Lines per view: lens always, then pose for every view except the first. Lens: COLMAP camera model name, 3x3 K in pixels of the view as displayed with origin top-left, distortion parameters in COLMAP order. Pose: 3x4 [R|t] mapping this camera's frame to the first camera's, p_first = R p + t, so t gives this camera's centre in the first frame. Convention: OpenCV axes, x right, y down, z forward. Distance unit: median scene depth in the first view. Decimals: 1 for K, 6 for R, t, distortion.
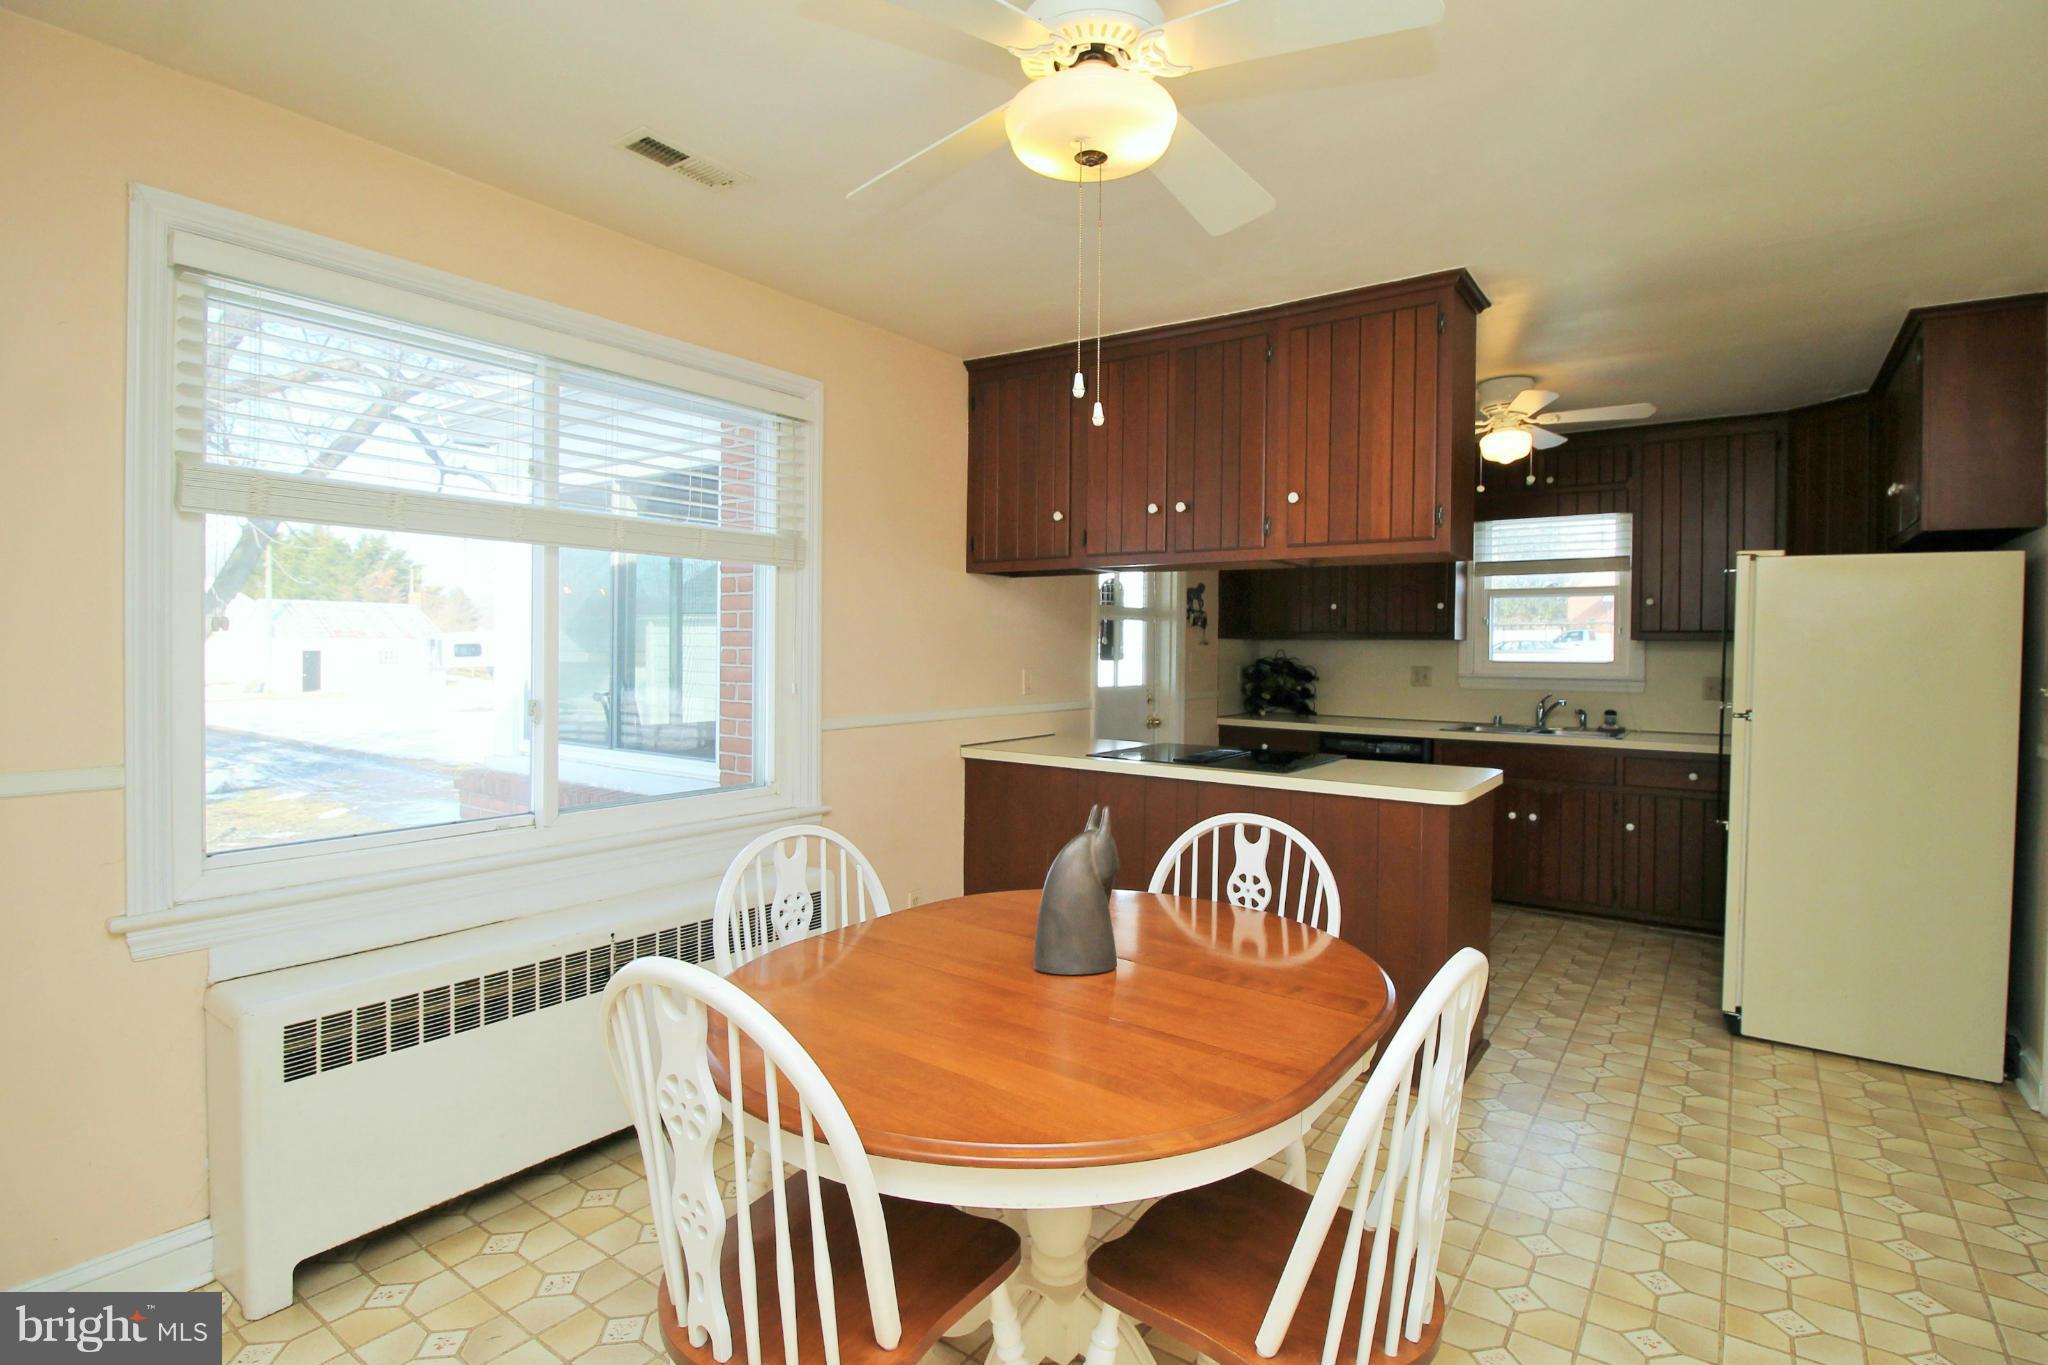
lens RADIAL K [[1012.2, 0, 1027.7], [0, 1012.2, 697.0], [0, 0, 1]] dist [0.000639, 0.000879]
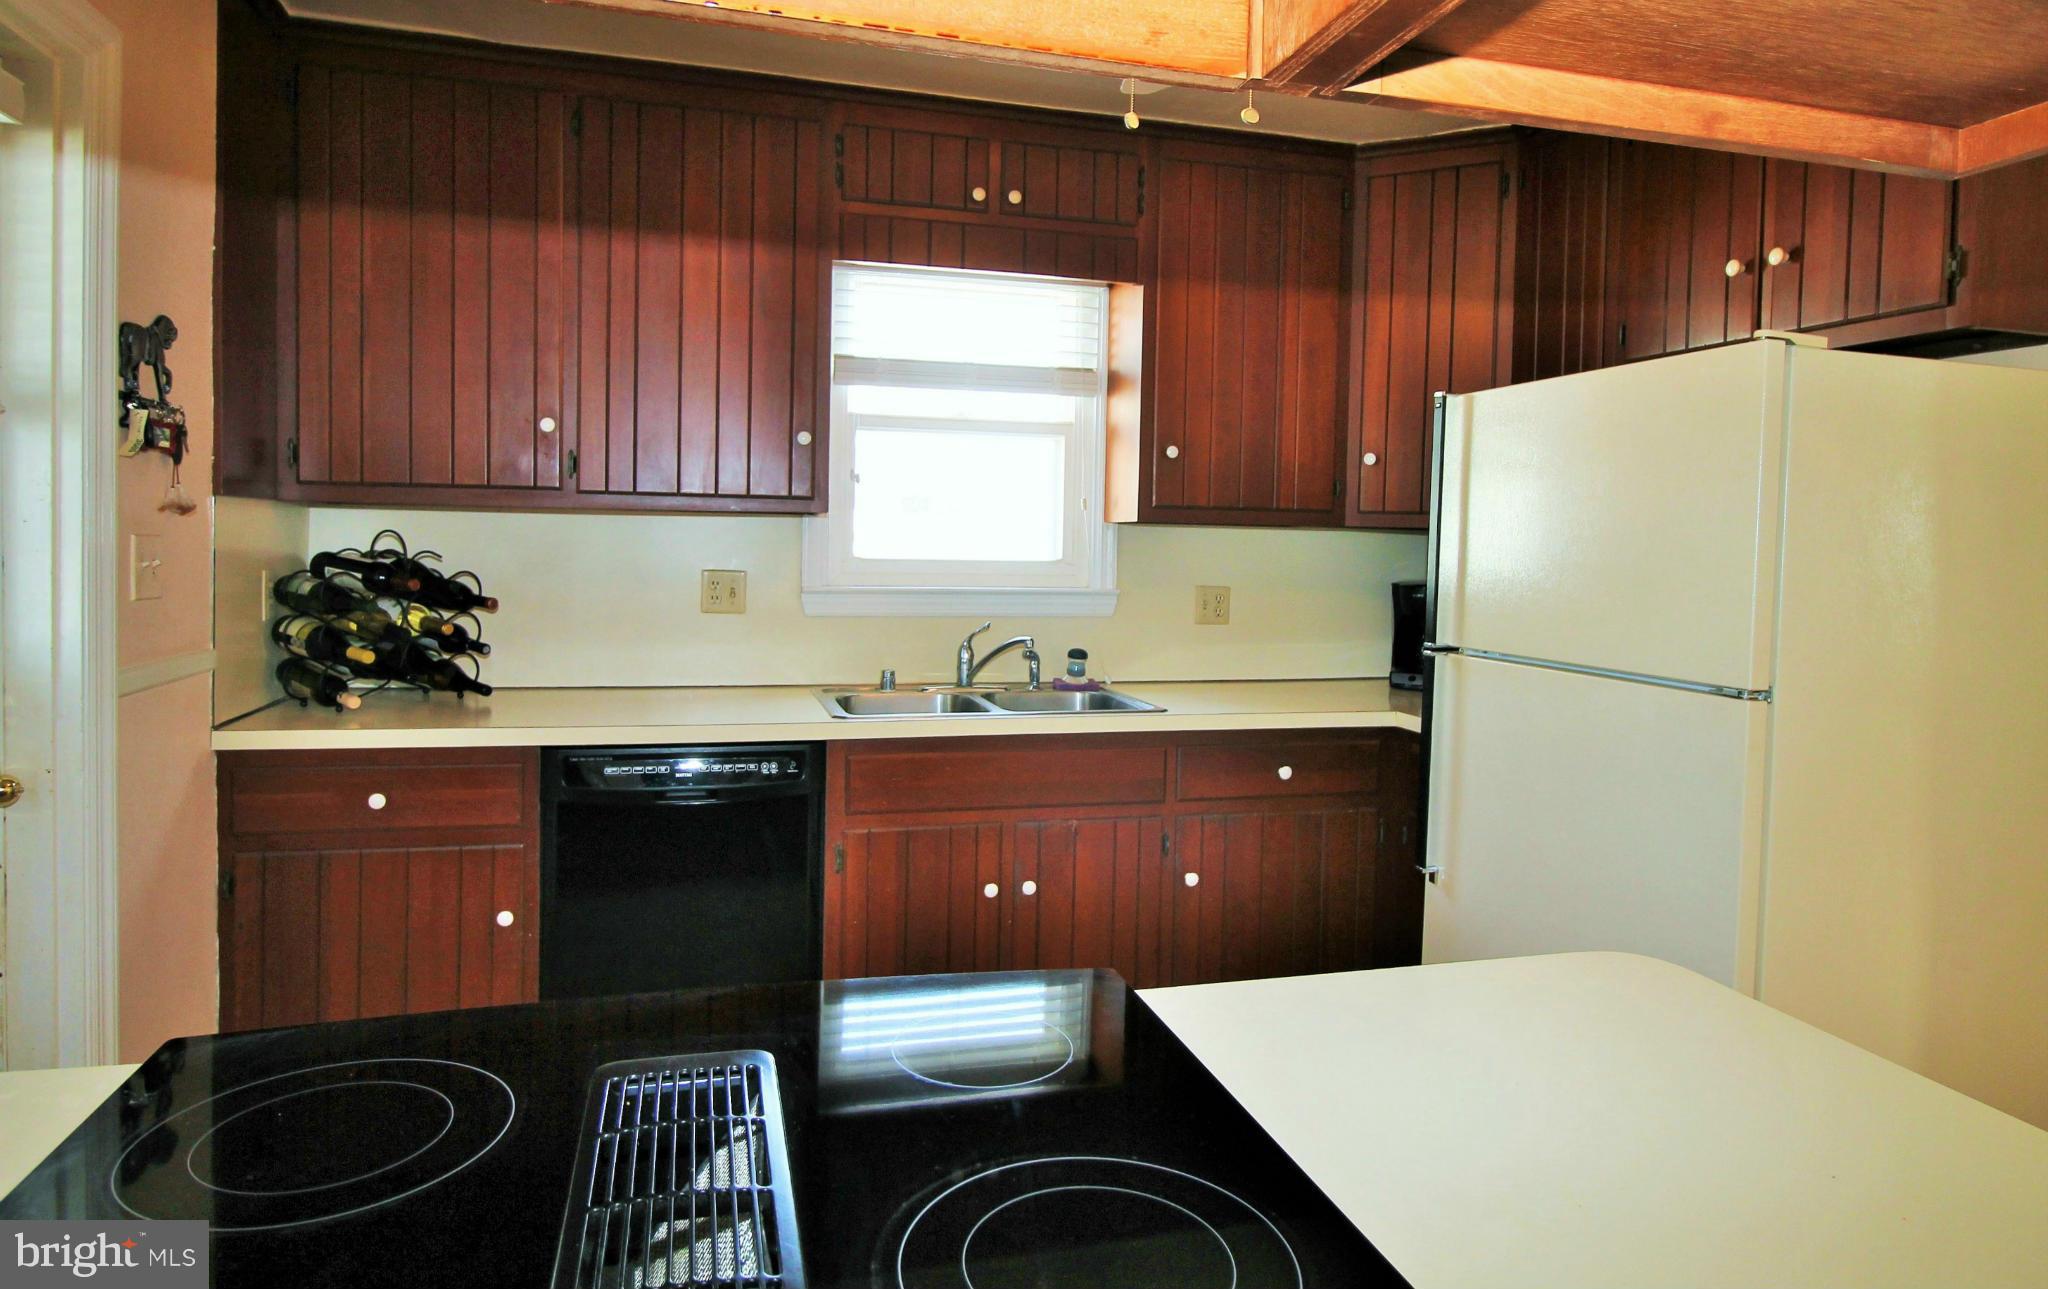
lens RADIAL K [[1183.3, 0, 1027.7], [0, 1183.3, 602.1], [0, 0, 1]] dist [-0.050620, -0.000213]
pose [[0.622868, -0.036654, 0.781468, 0.058903], [0.021868, 0.999327, 0.029442, -0.029069], [-0.782021, -0.001249, 0.623251, 0.574480]]
